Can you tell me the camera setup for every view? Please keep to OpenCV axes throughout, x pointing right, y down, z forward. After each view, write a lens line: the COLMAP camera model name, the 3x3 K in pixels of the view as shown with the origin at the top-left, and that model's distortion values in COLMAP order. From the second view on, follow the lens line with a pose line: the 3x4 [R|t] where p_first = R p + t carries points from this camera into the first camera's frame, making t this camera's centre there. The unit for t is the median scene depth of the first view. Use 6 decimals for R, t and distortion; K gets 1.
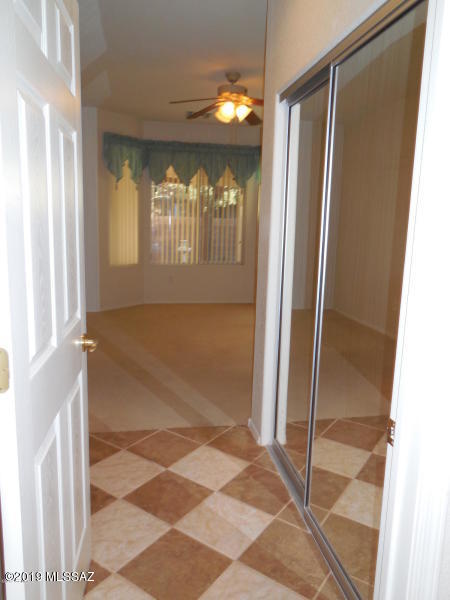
lens RADIAL K [[454.5, 0, 224.8], [0, 454.5, 296.1], [0, 0, 1]] dist [-0.002363, 0.004766]
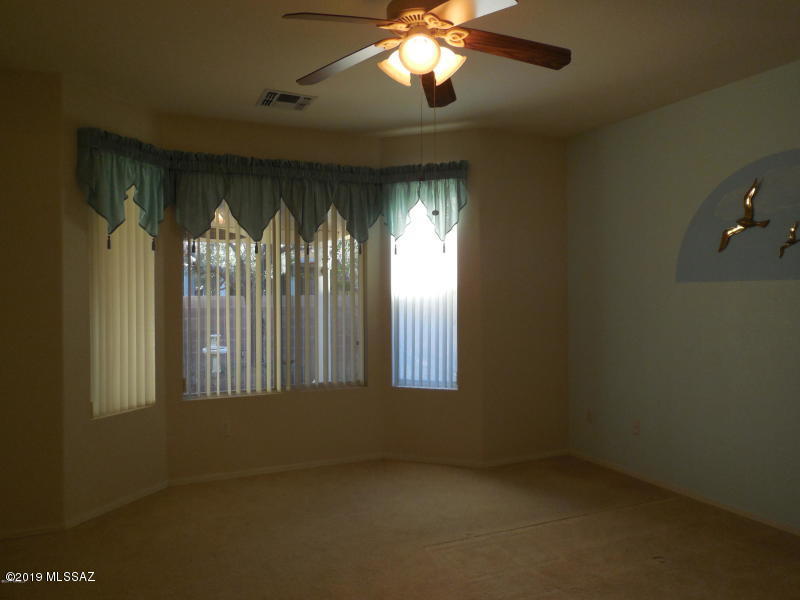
lens RADIAL K [[606.0, 0, 398.3], [0, 606.0, 305.3], [0, 0, 1]] dist [-0.002363, 0.004766]
pose [[0.966772, -0.039370, 0.252590, -0.106323], [0.075937, 0.987699, -0.136694, -0.067734], [-0.244101, 0.151332, 0.957869, 0.330025]]
